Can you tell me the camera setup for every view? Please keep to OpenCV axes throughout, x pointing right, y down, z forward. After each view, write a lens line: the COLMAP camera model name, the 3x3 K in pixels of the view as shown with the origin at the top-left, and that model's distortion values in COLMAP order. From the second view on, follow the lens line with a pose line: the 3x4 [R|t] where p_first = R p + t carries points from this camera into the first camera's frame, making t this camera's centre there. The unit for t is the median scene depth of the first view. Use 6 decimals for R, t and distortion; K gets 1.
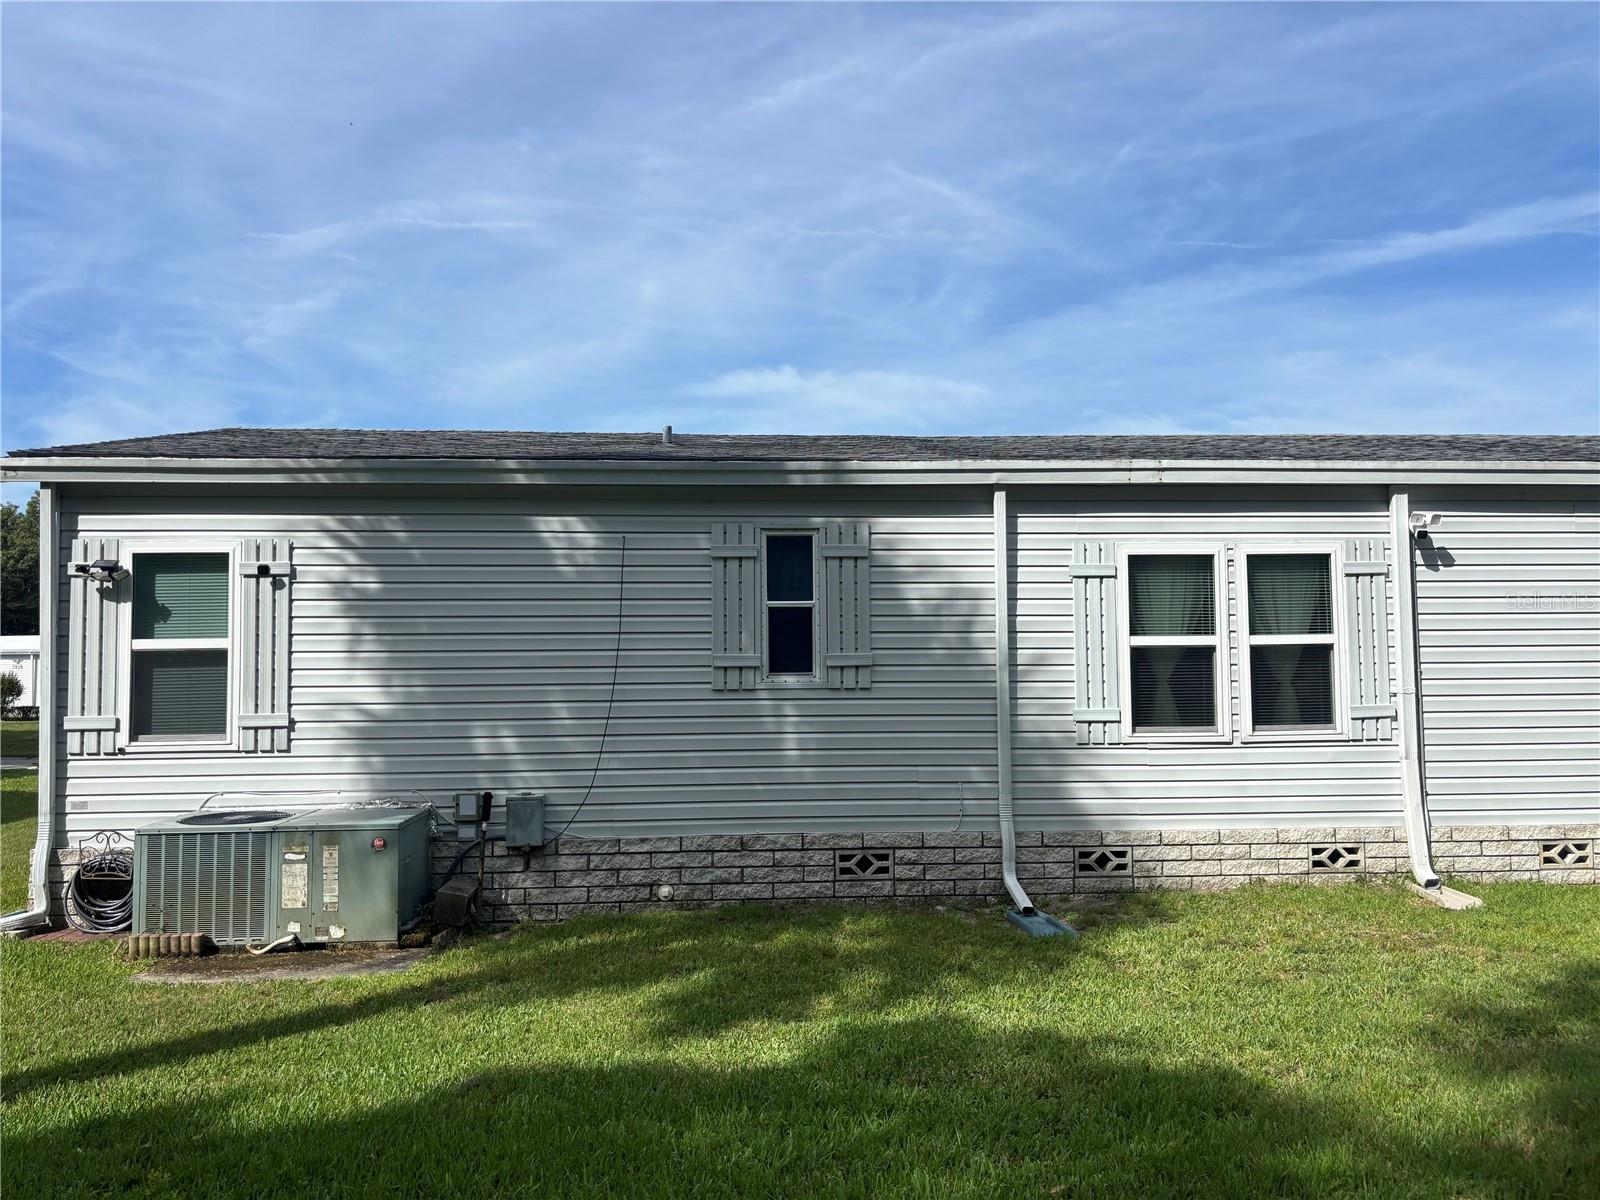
lens RADIAL K [[1227.9, 0, 808.1], [0, 1227.9, 596.2], [0, 0, 1]] dist [0.044710, -0.047817]
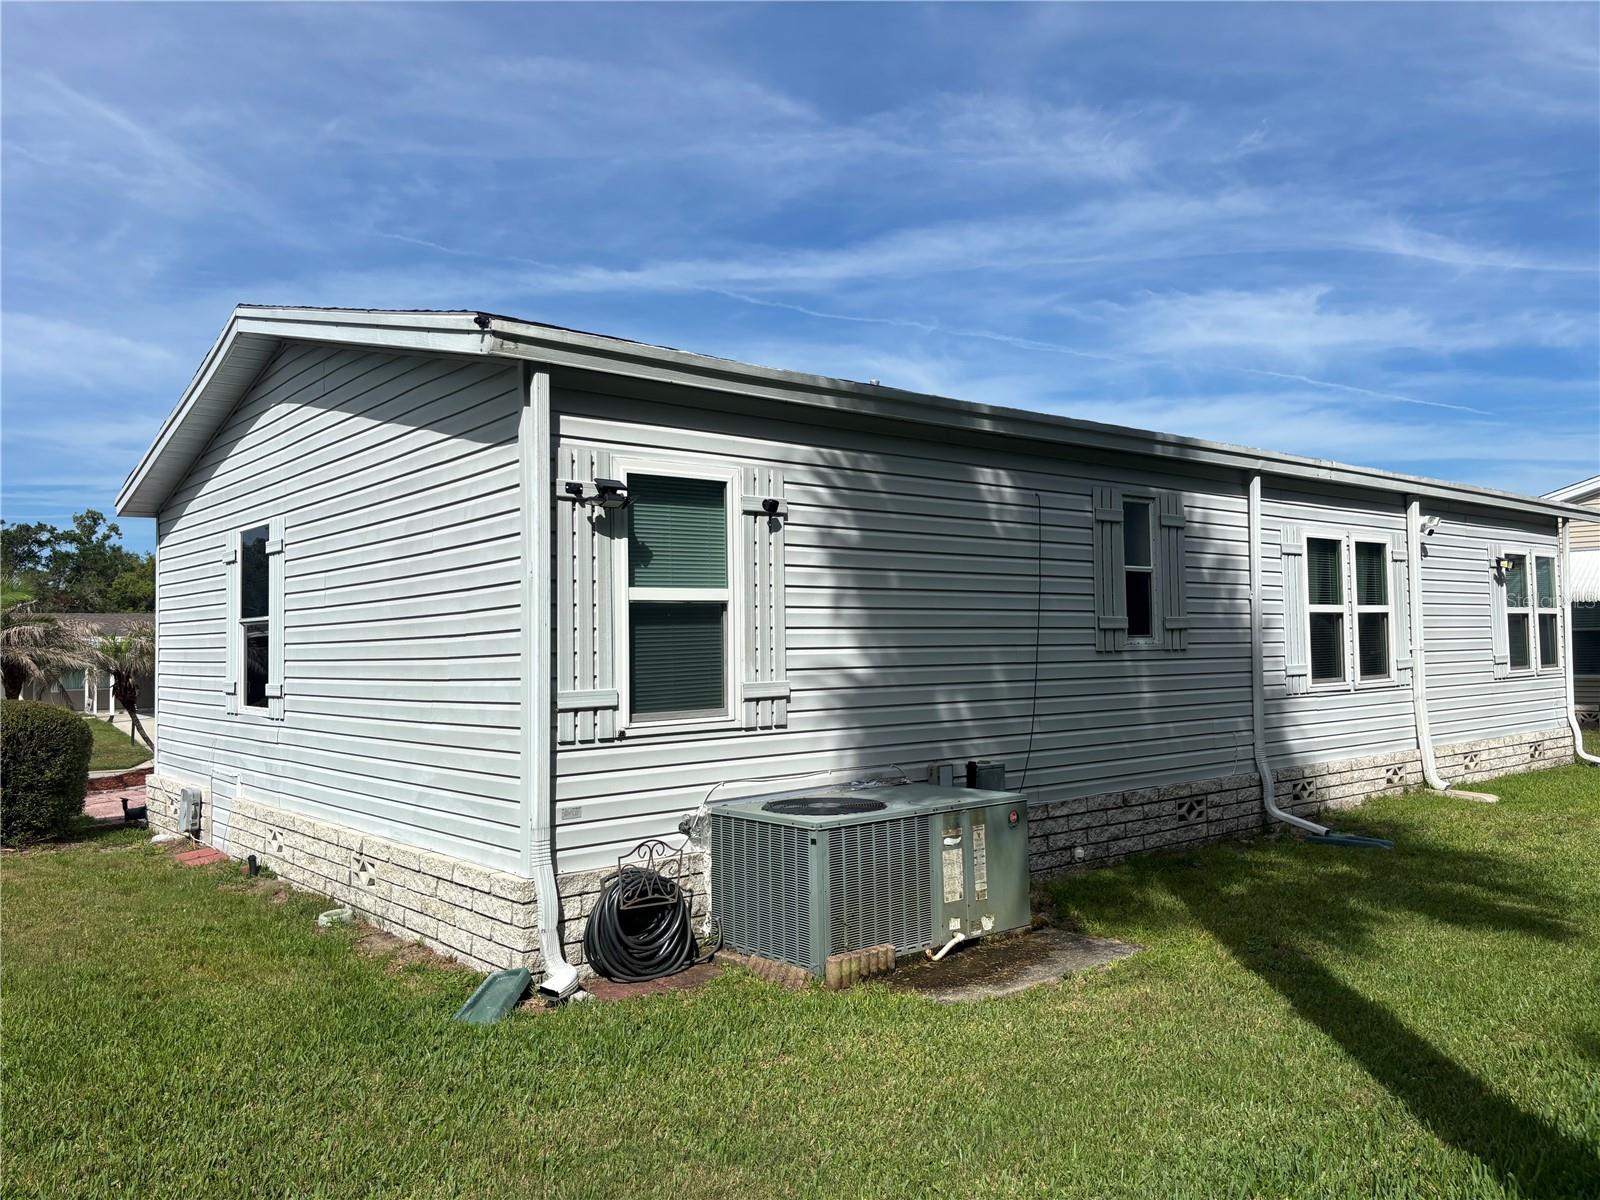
lens RADIAL K [[1227.9, 0, 808.1], [0, 1227.9, 596.2], [0, 0, 1]] dist [0.044710, -0.047817]
pose [[0.805253, 0.018664, 0.592638, -0.876175], [-0.019808, 0.999793, -0.004572, 0.040556], [-0.592601, -0.008057, 0.805456, 0.324878]]
